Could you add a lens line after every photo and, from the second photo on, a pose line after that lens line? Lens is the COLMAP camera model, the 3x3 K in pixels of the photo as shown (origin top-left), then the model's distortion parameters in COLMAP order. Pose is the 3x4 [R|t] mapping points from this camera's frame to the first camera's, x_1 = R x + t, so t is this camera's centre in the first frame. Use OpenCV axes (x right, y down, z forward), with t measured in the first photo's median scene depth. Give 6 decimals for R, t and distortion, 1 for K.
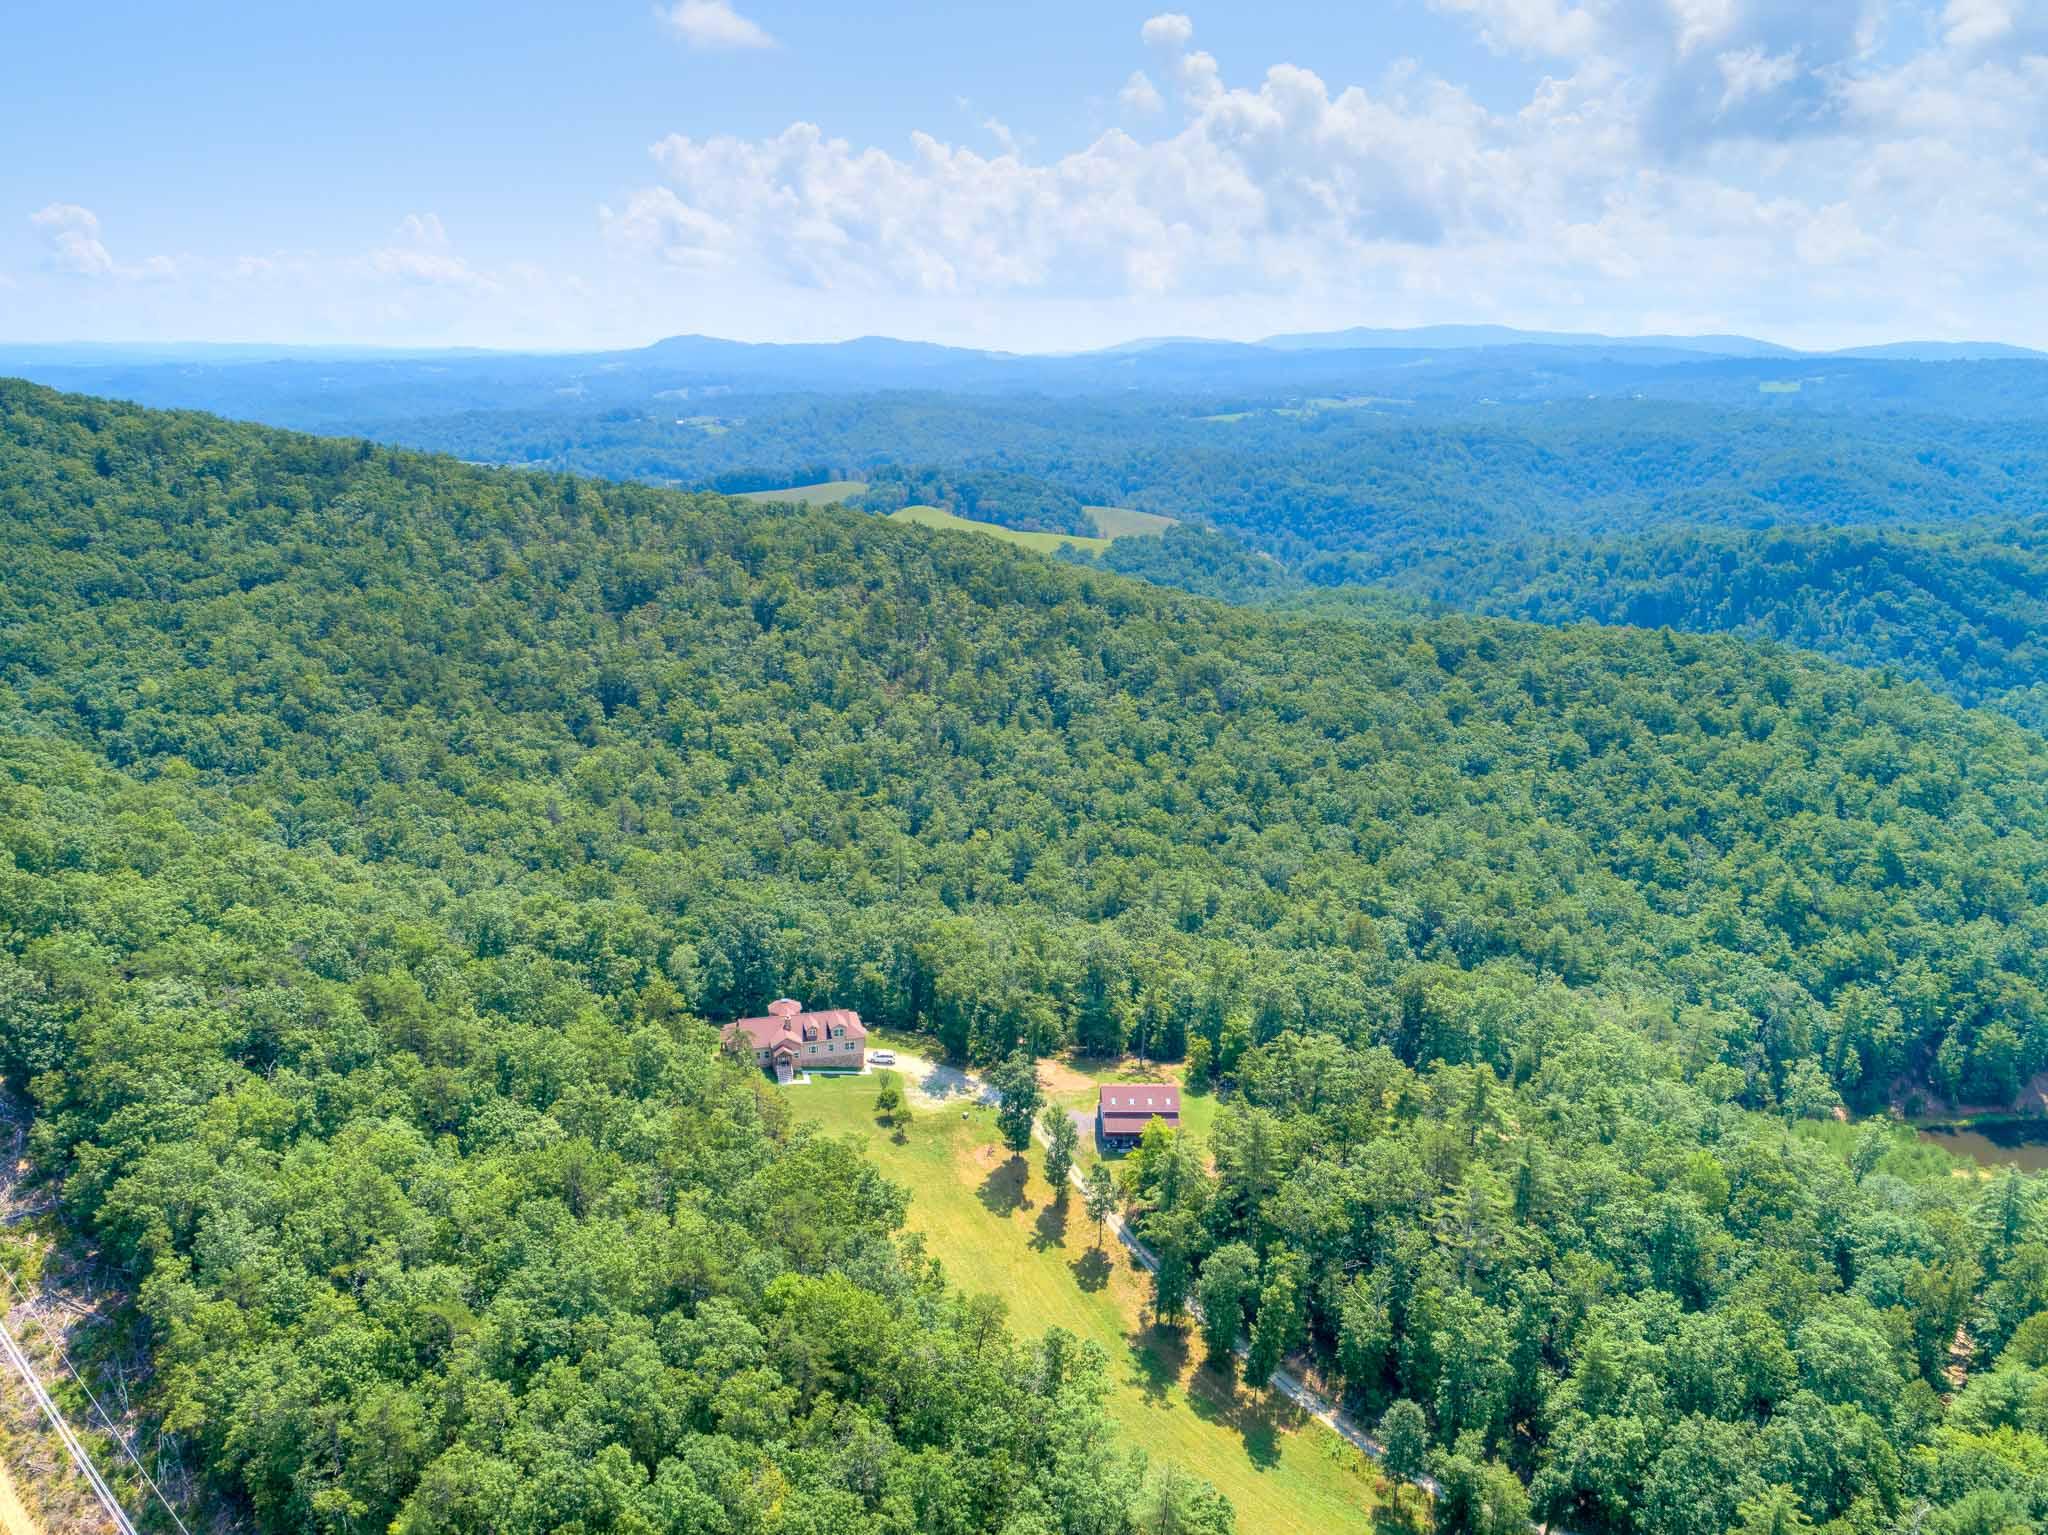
lens RADIAL K [[1544.8, 0, 1023.2], [0, 1544.8, 755.8], [0, 0, 1]] dist [-0.014127, 0.004215]
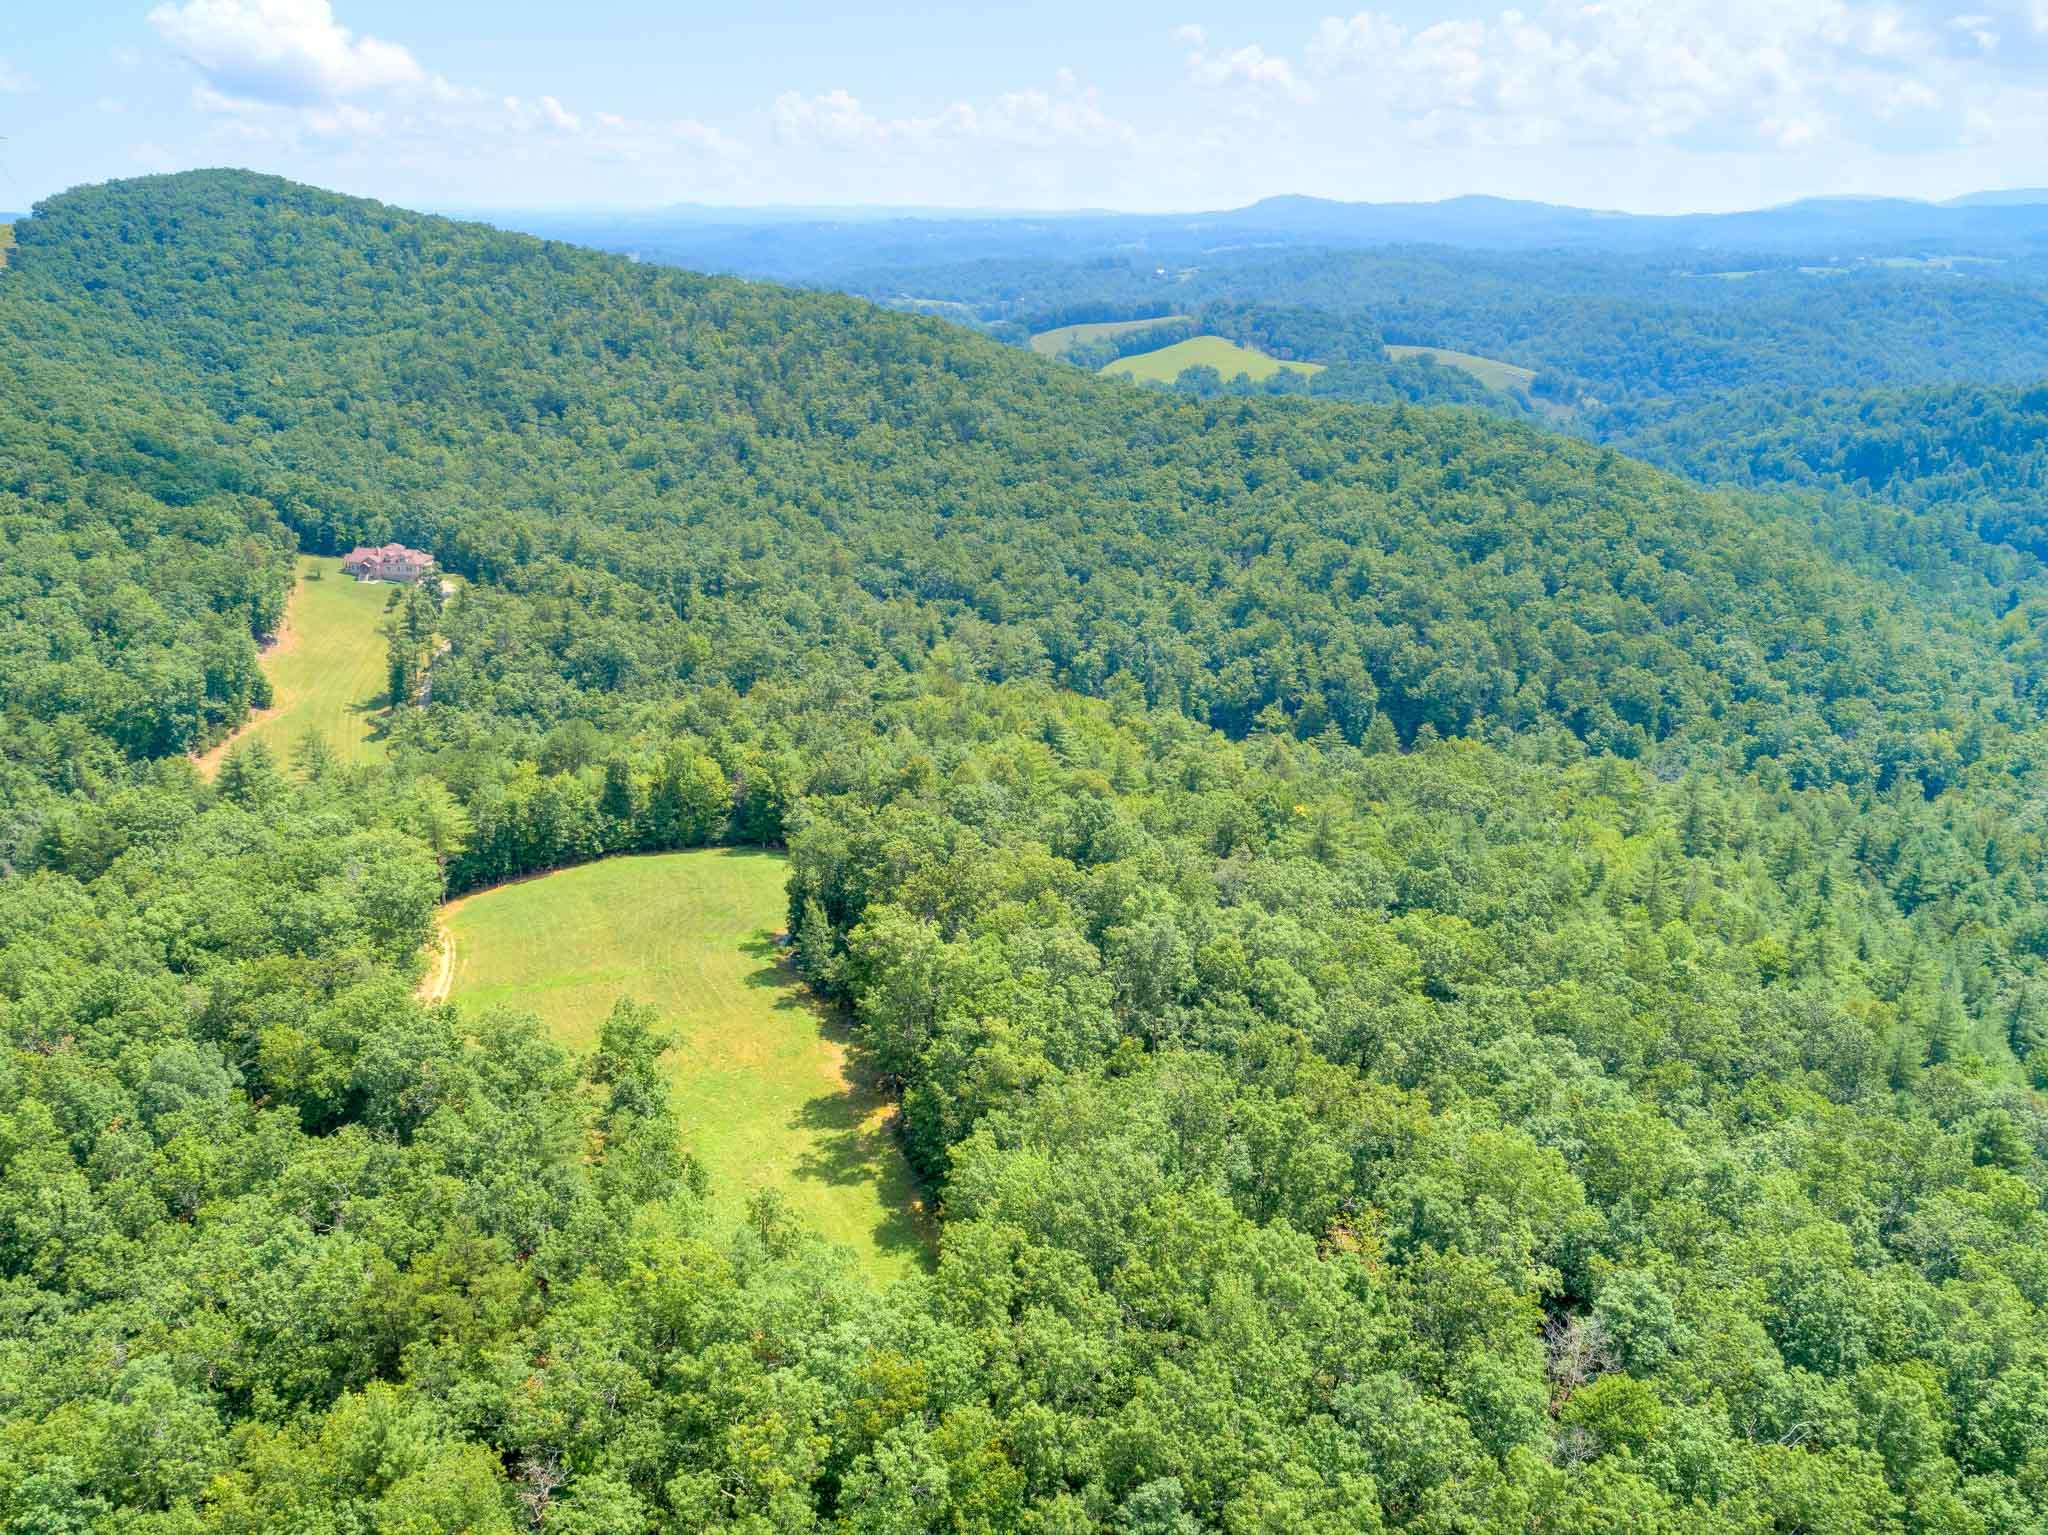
lens RADIAL K [[1544.8, 0, 1023.2], [0, 1544.8, 755.8], [0, 0, 1]] dist [-0.014127, 0.004215]
pose [[0.924396, 0.123058, -0.361040, 0.670775], [-0.093330, 0.990729, 0.098724, 0.097331], [0.369841, -0.057564, 0.927310, -0.181486]]
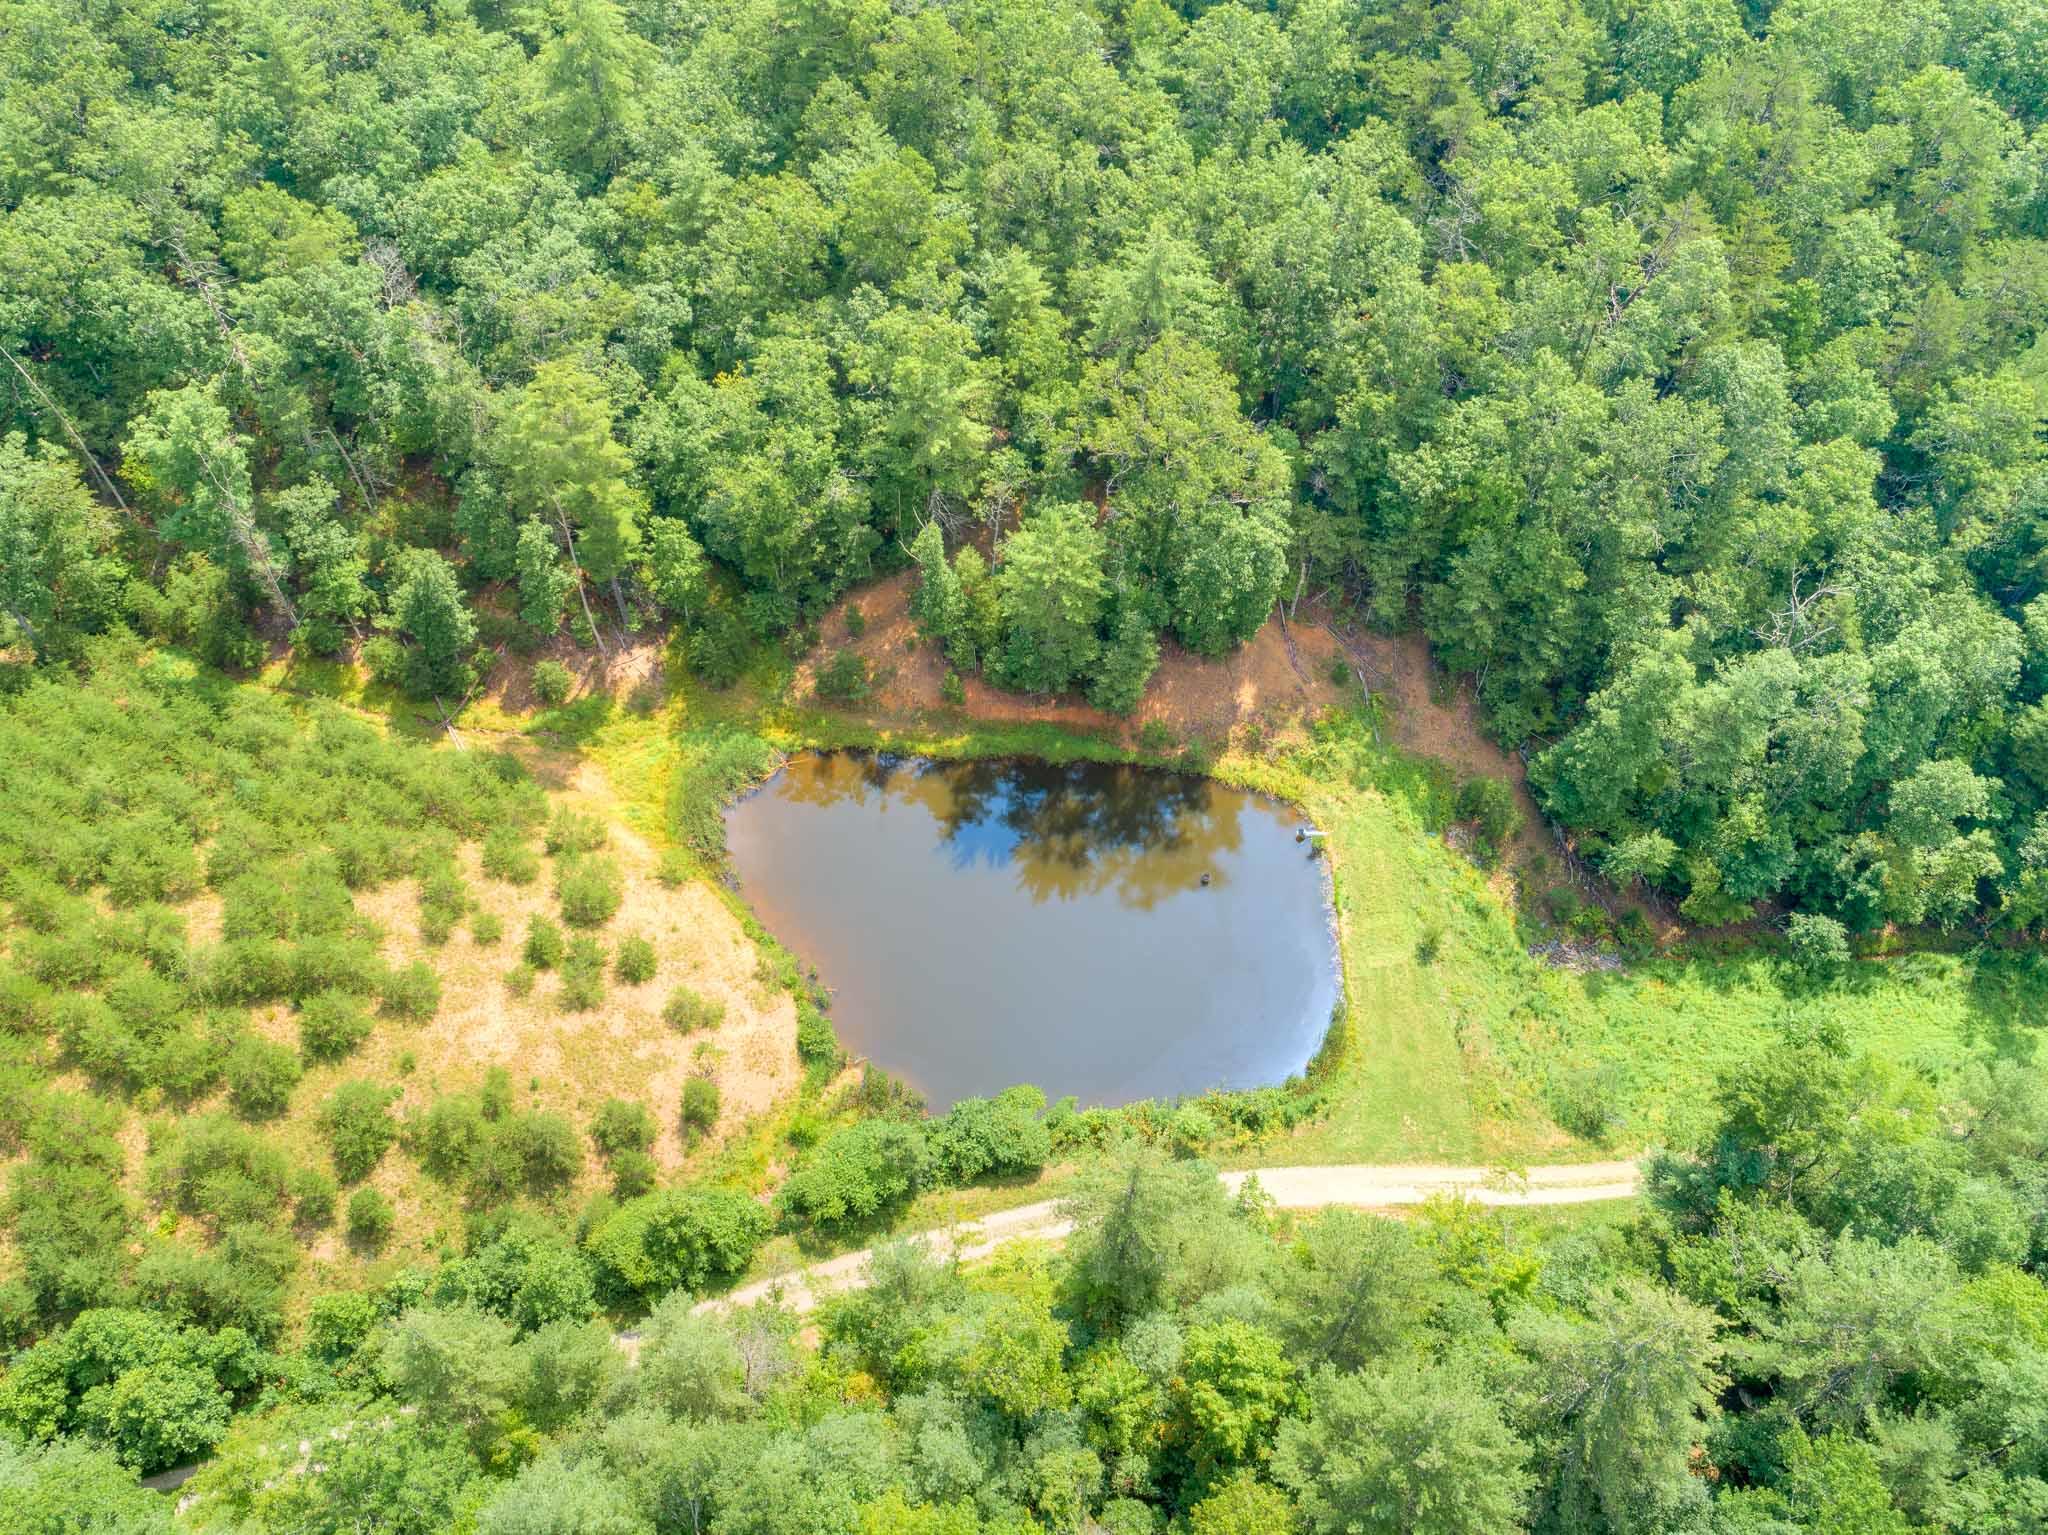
lens RADIAL K [[1554.5, 0, 1019.8], [0, 1554.5, 754.8], [0, 0, 1]] dist [-0.022763, 0.013593]
pose [[0.972638, 0.163781, -0.164777, 0.530068], [-0.037665, 0.811025, 0.583797, 0.020654], [0.229254, -0.561617, 0.795003, 0.549347]]
